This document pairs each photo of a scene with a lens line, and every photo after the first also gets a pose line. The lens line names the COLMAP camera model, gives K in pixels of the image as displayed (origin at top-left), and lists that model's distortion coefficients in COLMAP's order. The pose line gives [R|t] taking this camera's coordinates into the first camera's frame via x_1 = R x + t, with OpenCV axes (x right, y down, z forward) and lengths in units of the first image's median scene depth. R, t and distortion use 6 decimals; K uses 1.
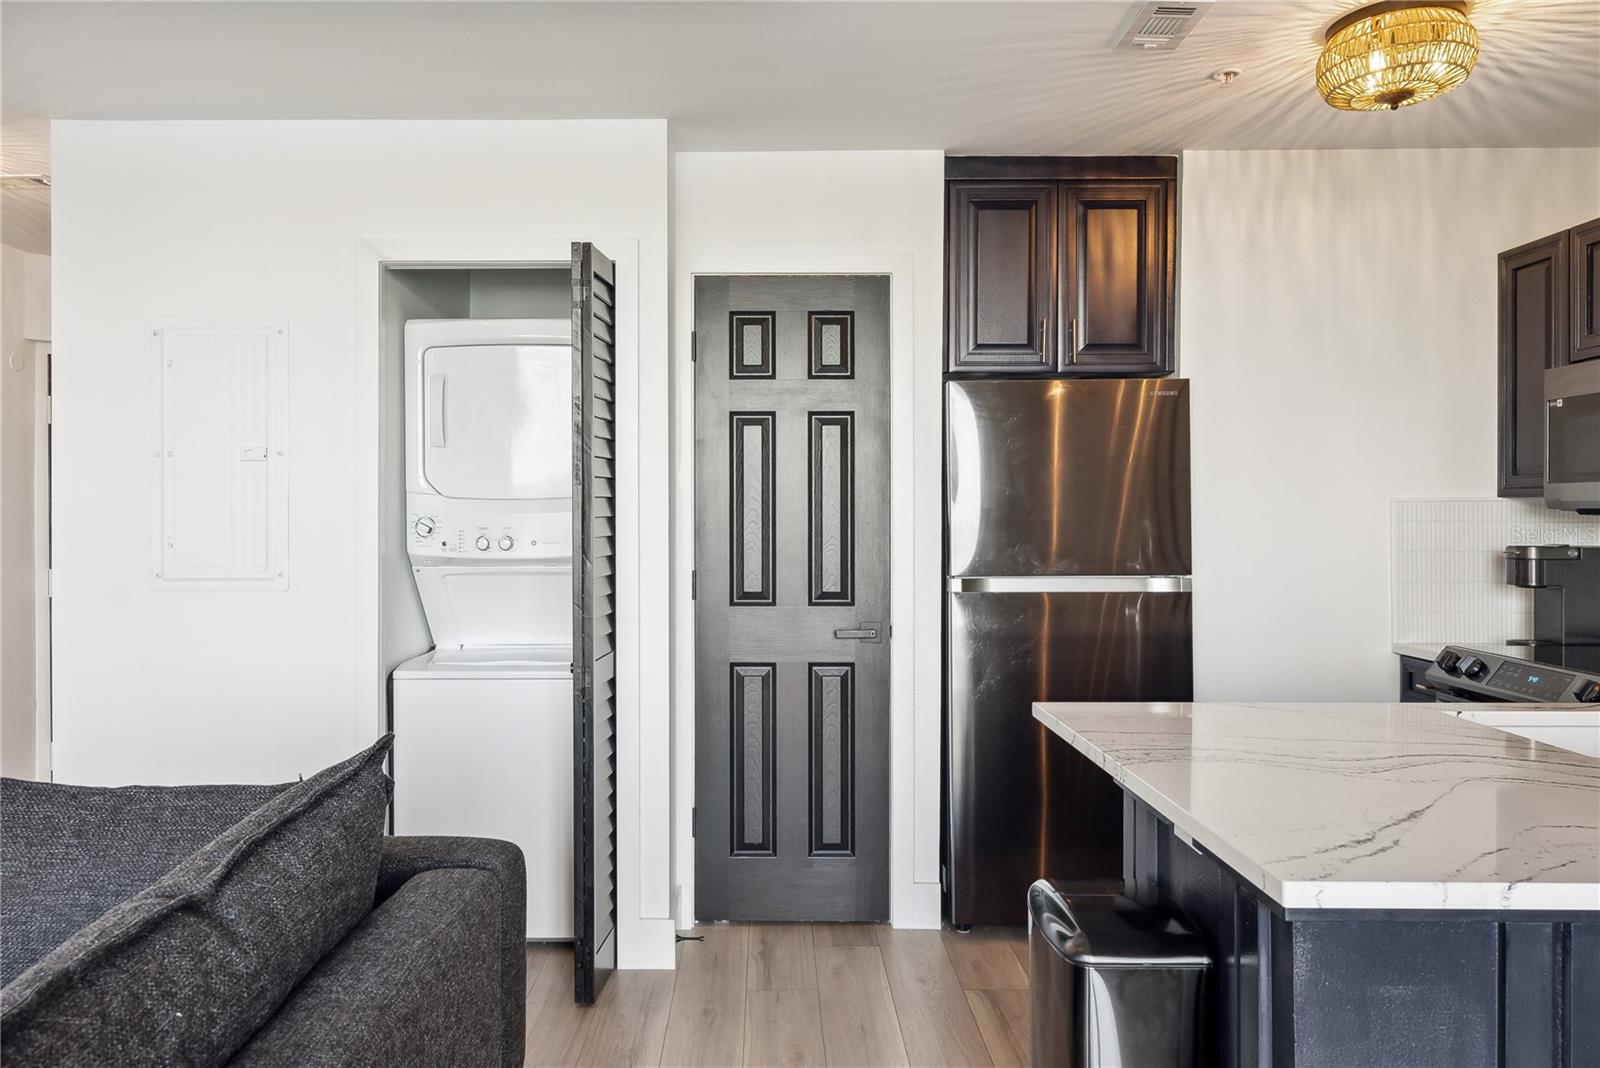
lens RADIAL K [[1157.1, 0, 796.3], [0, 1157.1, 510.6], [0, 0, 1]] dist [0.003105, -0.000254]
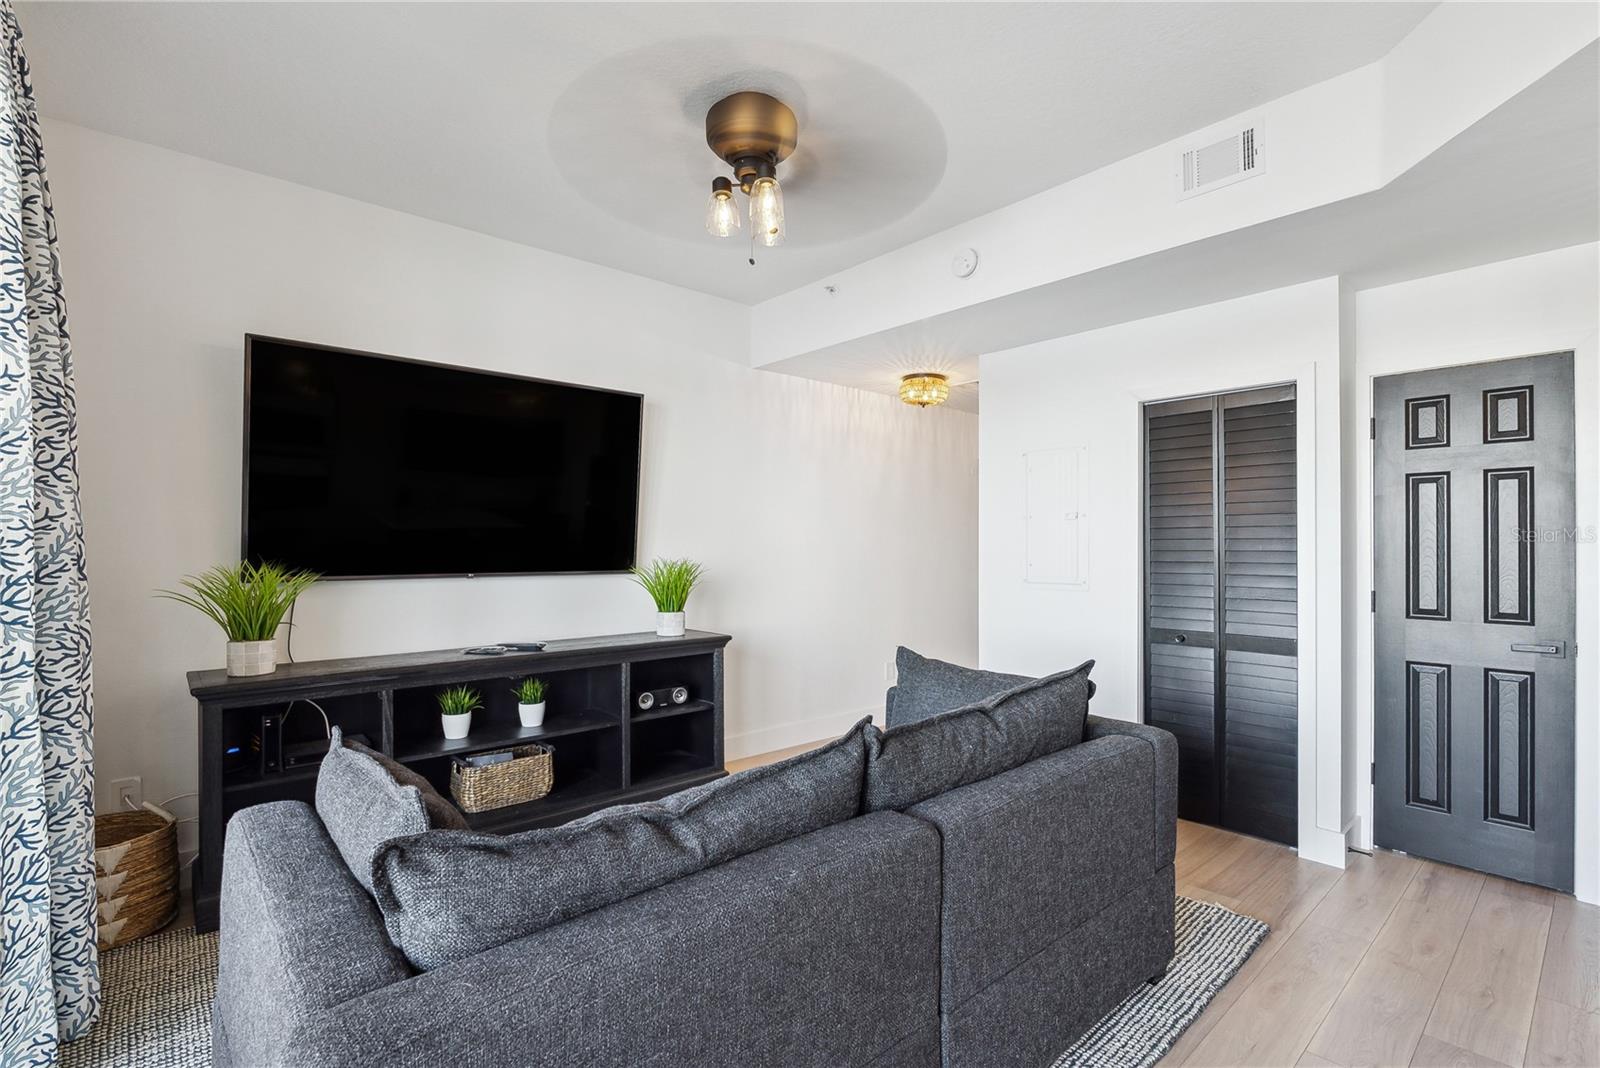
lens RADIAL K [[743.4, 0, 800.0], [0, 743.4, 534.0], [0, 0, 1]] dist [-0.001942, -0.000369]
pose [[0.664388, -0.010103, -0.747319, 0.120910], [-0.001546, 0.999888, -0.014892, -0.001764], [0.747386, 0.011049, 0.664298, -0.100686]]
